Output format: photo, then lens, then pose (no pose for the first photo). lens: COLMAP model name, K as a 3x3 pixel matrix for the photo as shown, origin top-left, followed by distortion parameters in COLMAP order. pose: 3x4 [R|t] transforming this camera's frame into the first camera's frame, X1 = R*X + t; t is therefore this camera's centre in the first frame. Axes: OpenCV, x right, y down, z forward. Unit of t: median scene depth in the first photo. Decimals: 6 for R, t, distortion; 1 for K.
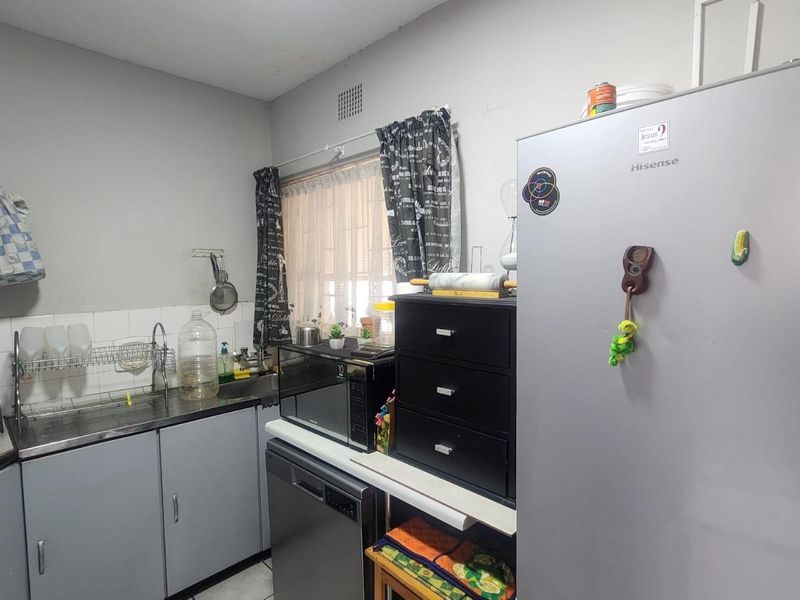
lens RADIAL K [[438.1, 0, 394.8], [0, 438.1, 301.6], [0, 0, 1]] dist [0.003278, -0.000632]
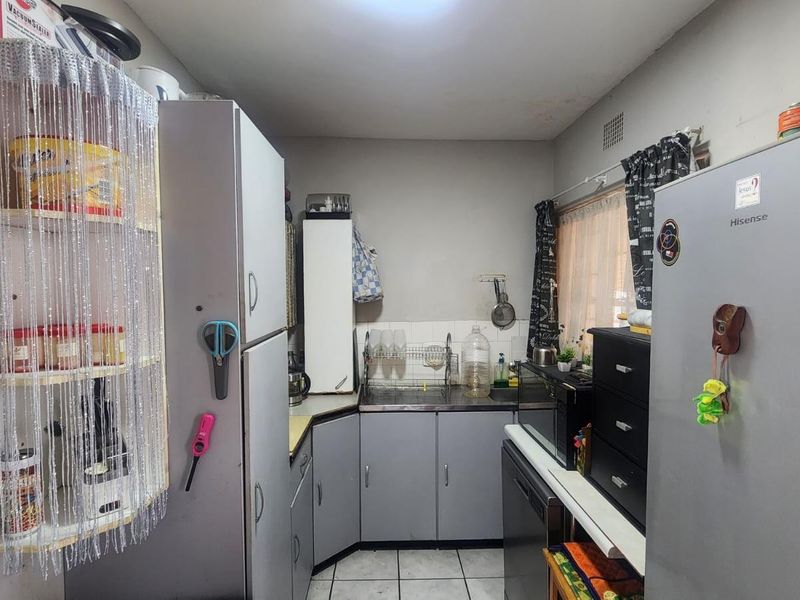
lens RADIAL K [[438.1, 0, 398.2], [0, 438.1, 301.7], [0, 0, 1]] dist [0.003278, -0.000632]
pose [[0.730725, 0.033837, -0.681833, 0.296046], [-0.048857, 0.998802, -0.002793, -0.041172], [0.680921, 0.035353, 0.731503, -0.086644]]
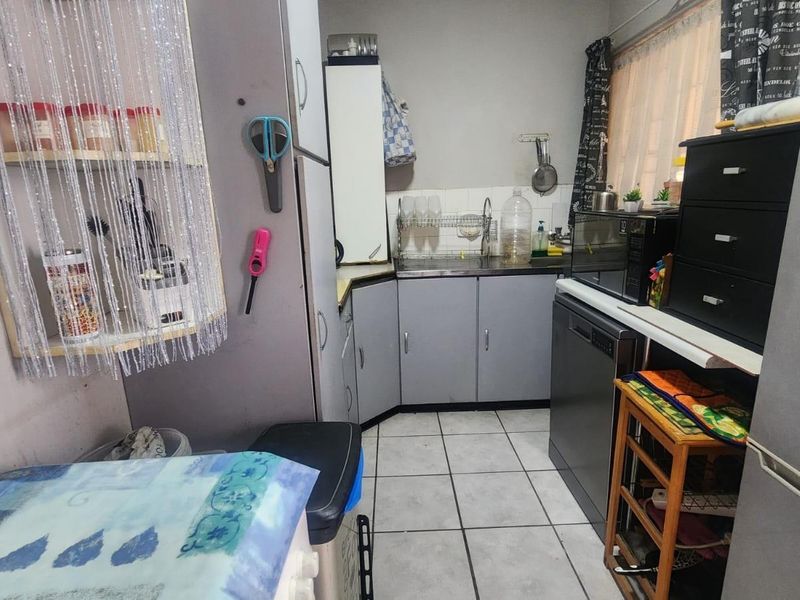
lens RADIAL K [[438.1, 0, 402.1], [0, 438.1, 299.2], [0, 0, 1]] dist [0.003278, -0.000632]
pose [[0.729905, 0.148731, -0.667171, 0.178570], [-0.025374, 0.981264, 0.190991, 0.120122], [0.683077, -0.122477, 0.720004, -0.098614]]
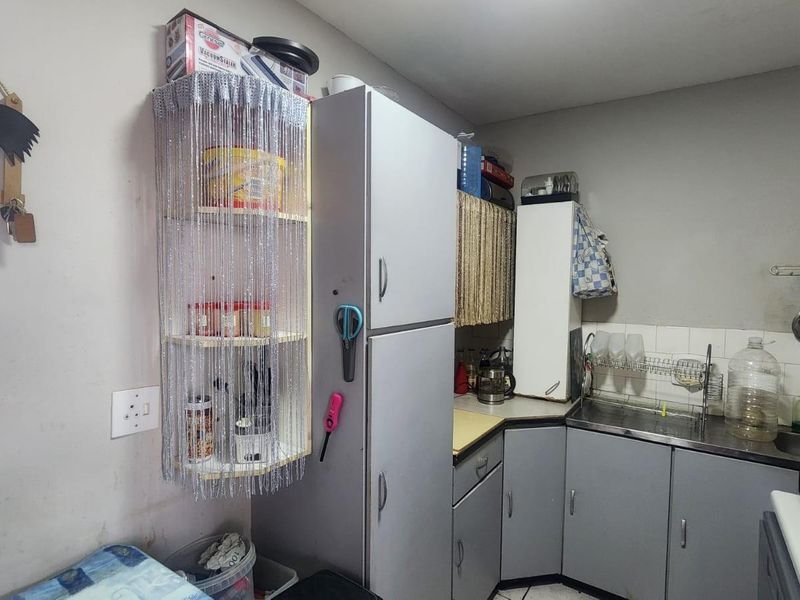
lens RADIAL K [[438.1, 0, 402.4], [0, 438.1, 301.7], [0, 0, 1]] dist [0.003278, -0.000632]
pose [[0.193658, 0.063028, -0.979042, 0.329205], [-0.079976, 0.995627, 0.048276, -0.045676], [0.977804, 0.068951, 0.197852, 0.168101]]
